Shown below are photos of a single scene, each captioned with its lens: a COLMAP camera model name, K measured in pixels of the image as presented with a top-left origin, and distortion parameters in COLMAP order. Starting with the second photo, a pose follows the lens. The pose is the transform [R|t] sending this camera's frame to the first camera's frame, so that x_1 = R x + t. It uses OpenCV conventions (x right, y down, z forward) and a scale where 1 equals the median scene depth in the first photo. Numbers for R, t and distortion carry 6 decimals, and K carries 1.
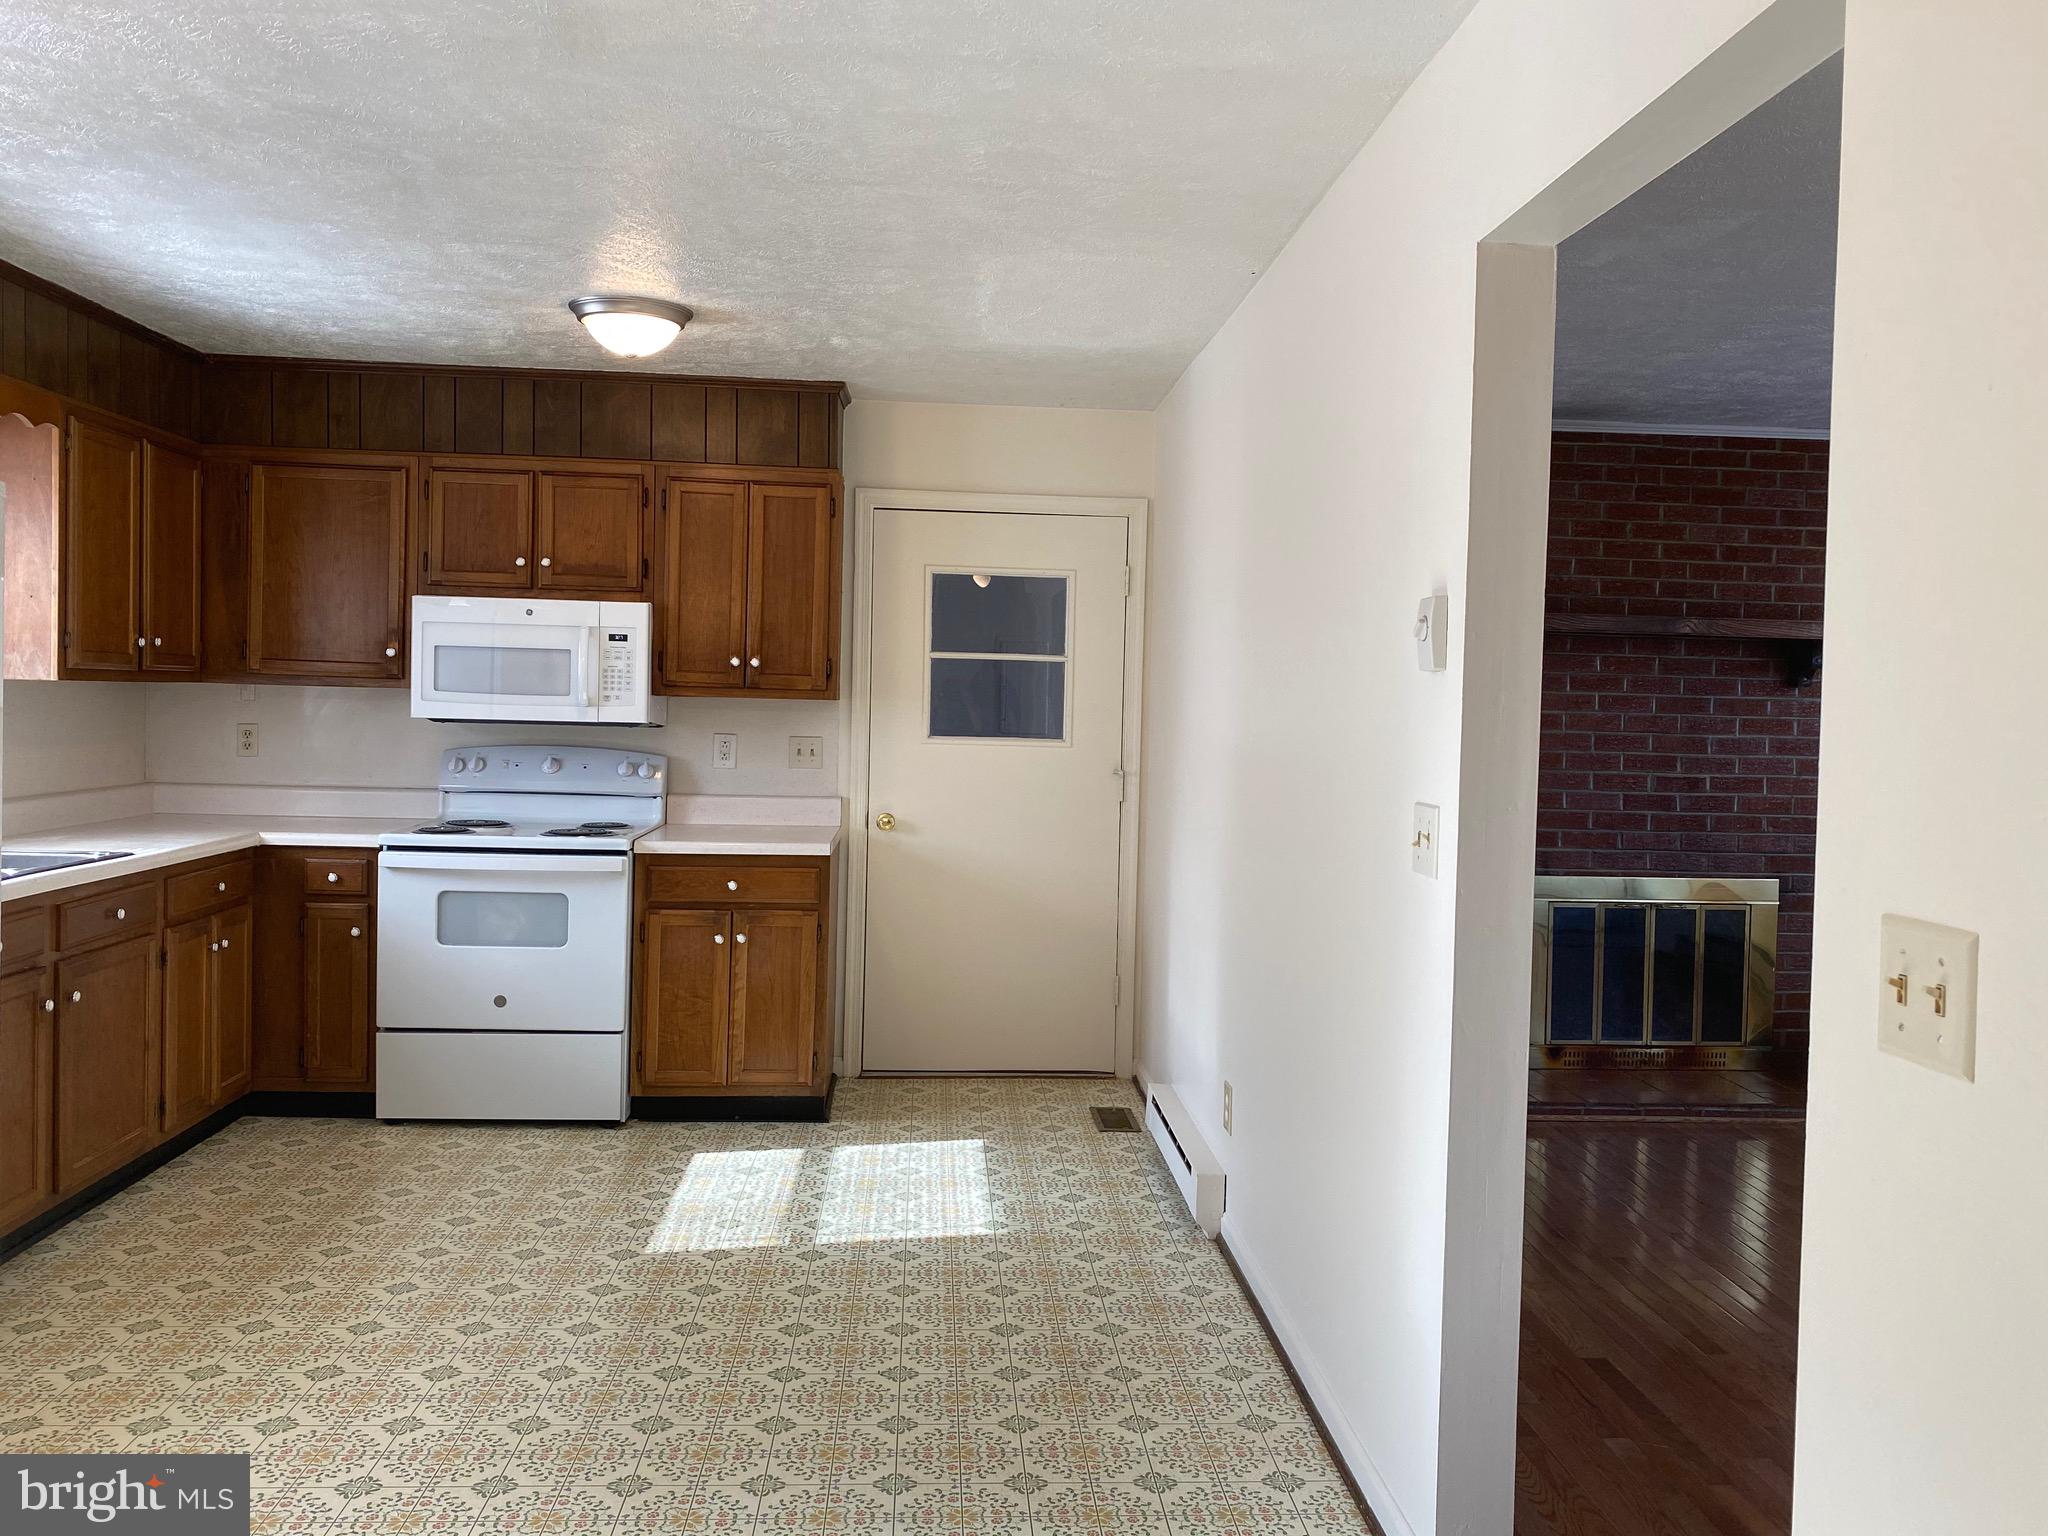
lens RADIAL K [[1586.5, 0, 1028.8], [0, 1586.5, 758.1], [0, 0, 1]] dist [0.065713, -0.065578]
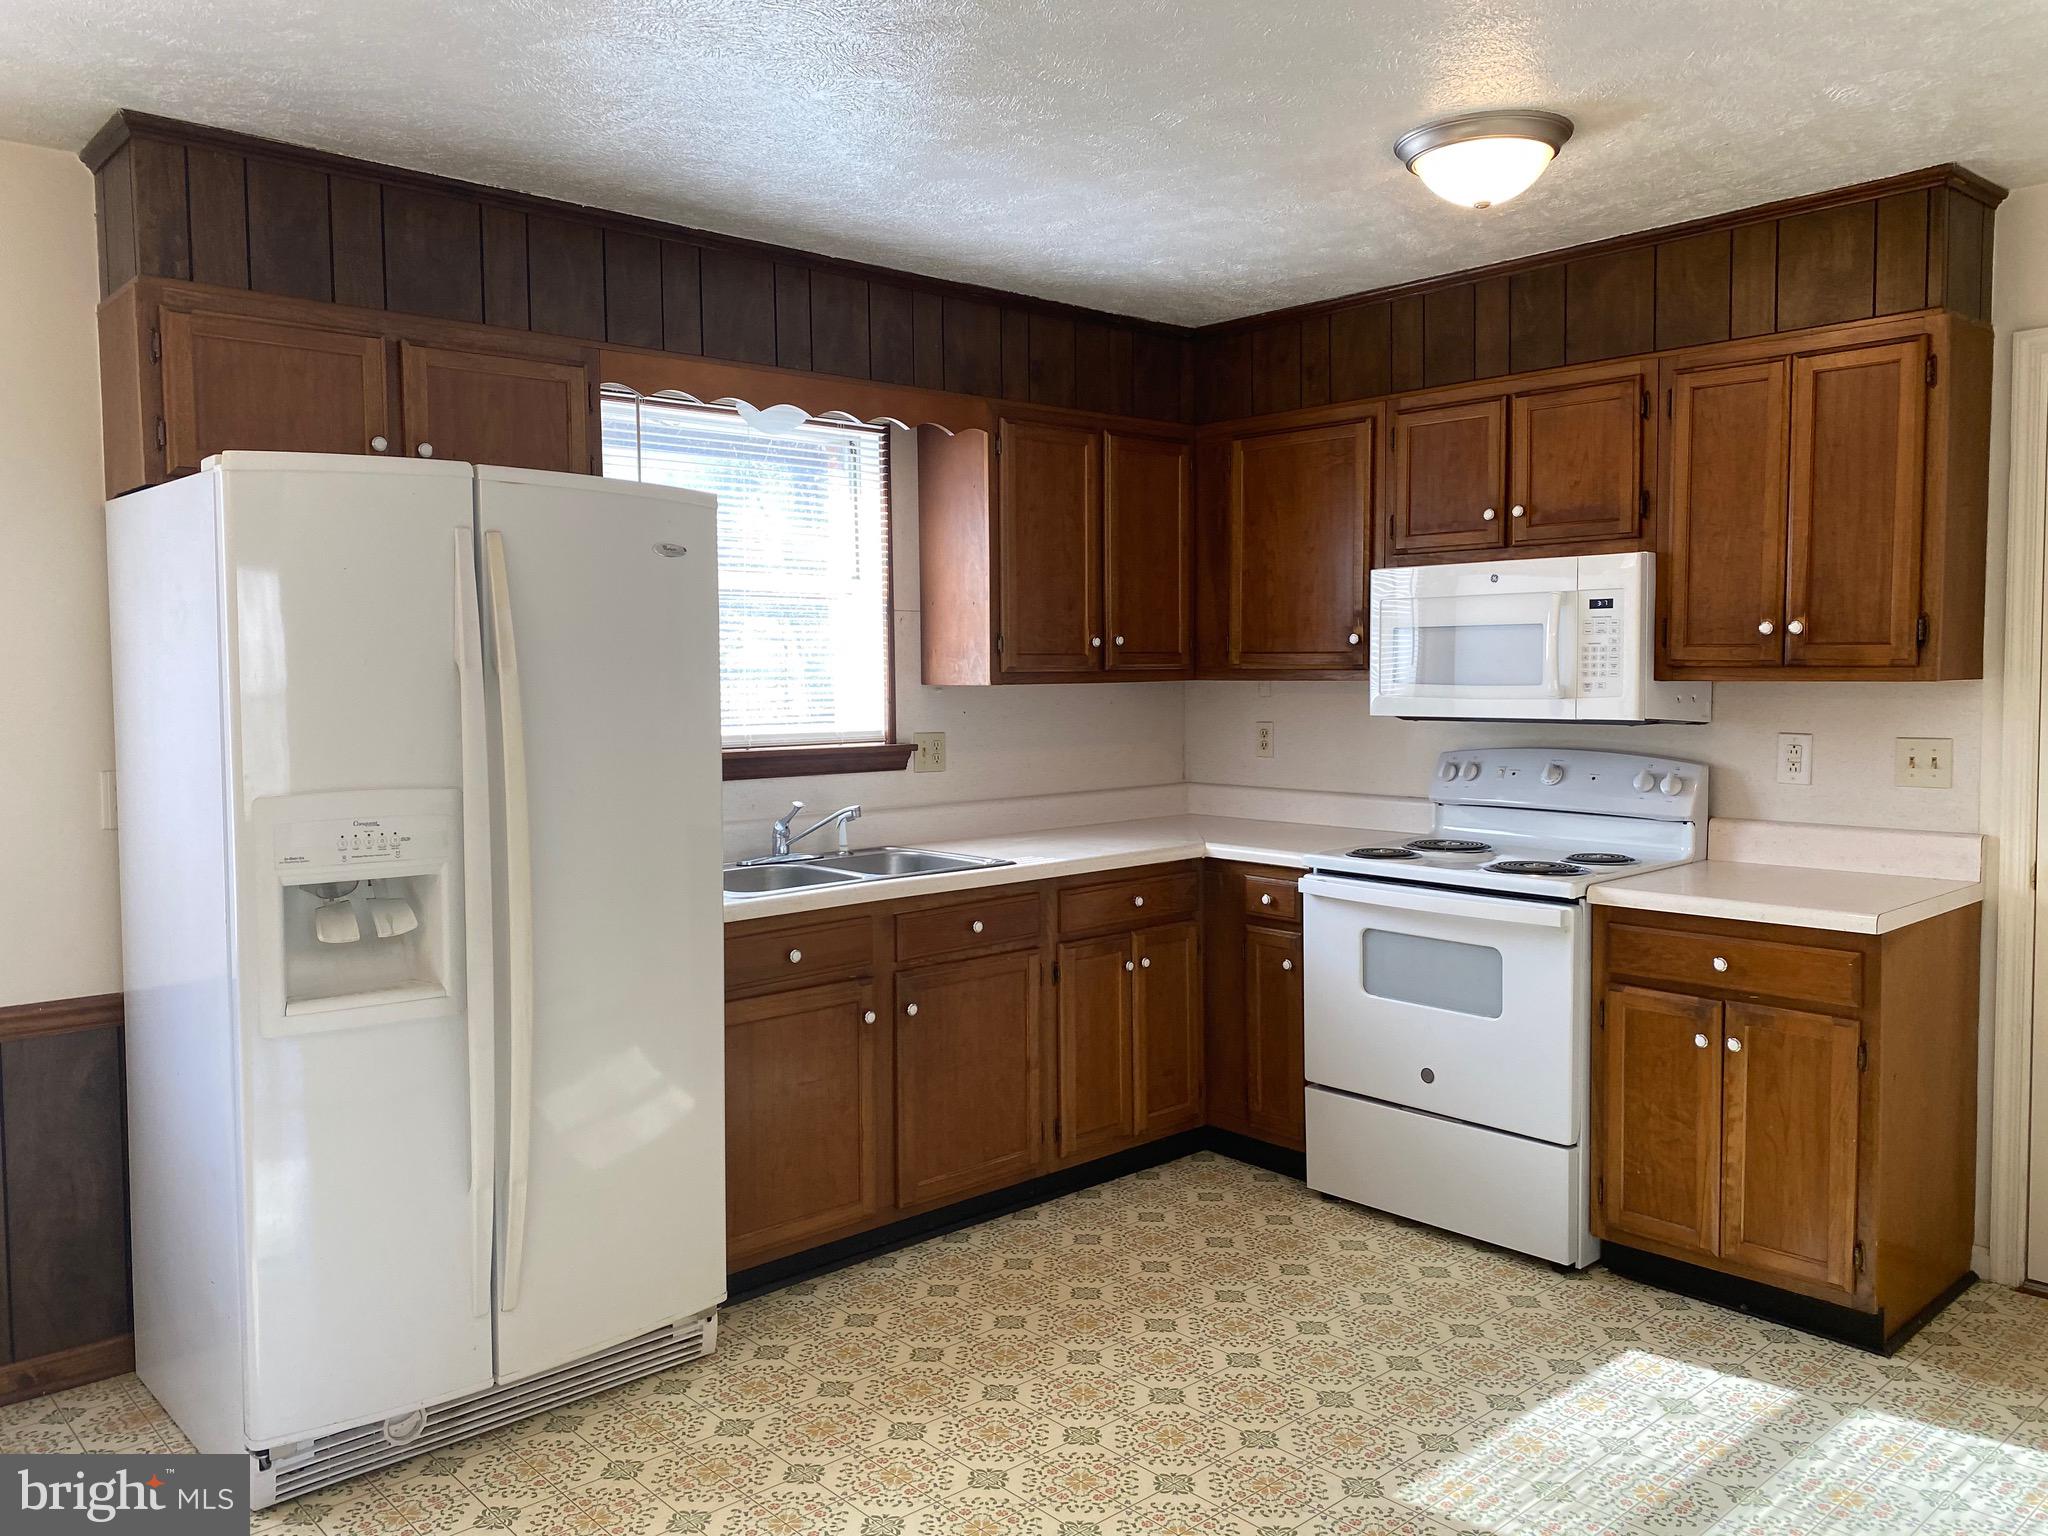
lens RADIAL K [[1586.5, 0, 1028.8], [0, 1586.5, 758.1], [0, 0, 1]] dist [0.065713, -0.065578]
pose [[0.625291, 0.014890, -0.780250, 0.156328], [-0.003527, 0.999862, 0.016254, -0.016349], [0.780384, -0.007411, 0.625257, 0.347314]]
